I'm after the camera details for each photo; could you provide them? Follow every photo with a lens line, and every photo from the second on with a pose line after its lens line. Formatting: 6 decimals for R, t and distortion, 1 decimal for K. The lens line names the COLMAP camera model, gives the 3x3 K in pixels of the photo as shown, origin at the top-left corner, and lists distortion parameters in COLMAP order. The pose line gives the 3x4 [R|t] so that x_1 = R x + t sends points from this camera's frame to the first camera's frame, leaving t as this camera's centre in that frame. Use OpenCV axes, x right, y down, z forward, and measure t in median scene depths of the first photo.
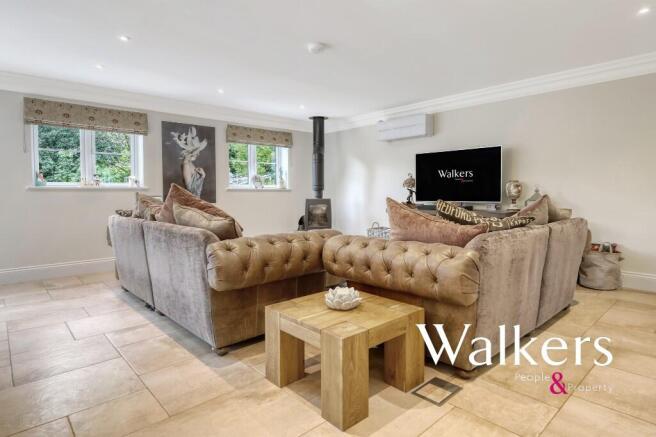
lens RADIAL K [[368.6, 0, 324.2], [0, 368.6, 211.0], [0, 0, 1]] dist [0.003036, 0.001179]
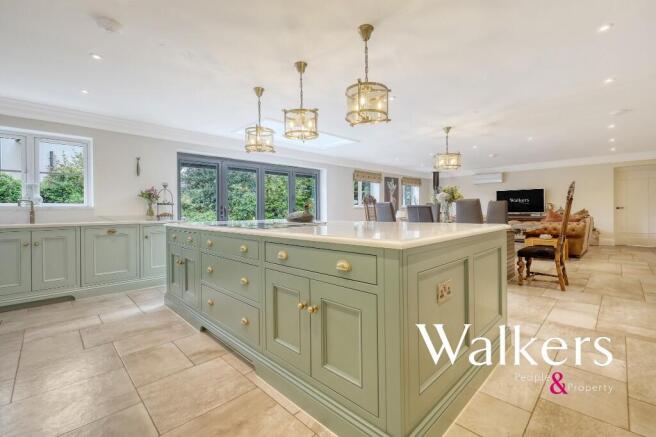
lens RADIAL K [[289.0, 0, 331.9], [0, 289.0, 215.4], [0, 0, 1]] dist [0.007205, -0.001243]
pose [[0.998715, -0.007763, 0.050073, -0.794304], [0.009290, 0.999497, -0.030338, 0.031565], [-0.049812, 0.030764, 0.998285, -0.641518]]
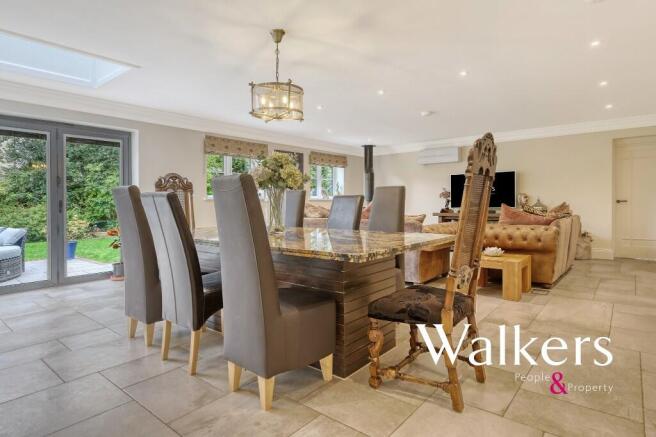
lens RADIAL K [[368.6, 0, 327.4], [0, 368.6, 212.5], [0, 0, 1]] dist [0.003036, 0.001179]
pose [[0.990062, -0.008582, 0.140371, -0.417893], [0.011997, 0.999652, -0.023497, 0.018439], [-0.140120, 0.024947, 0.989820, -0.334490]]
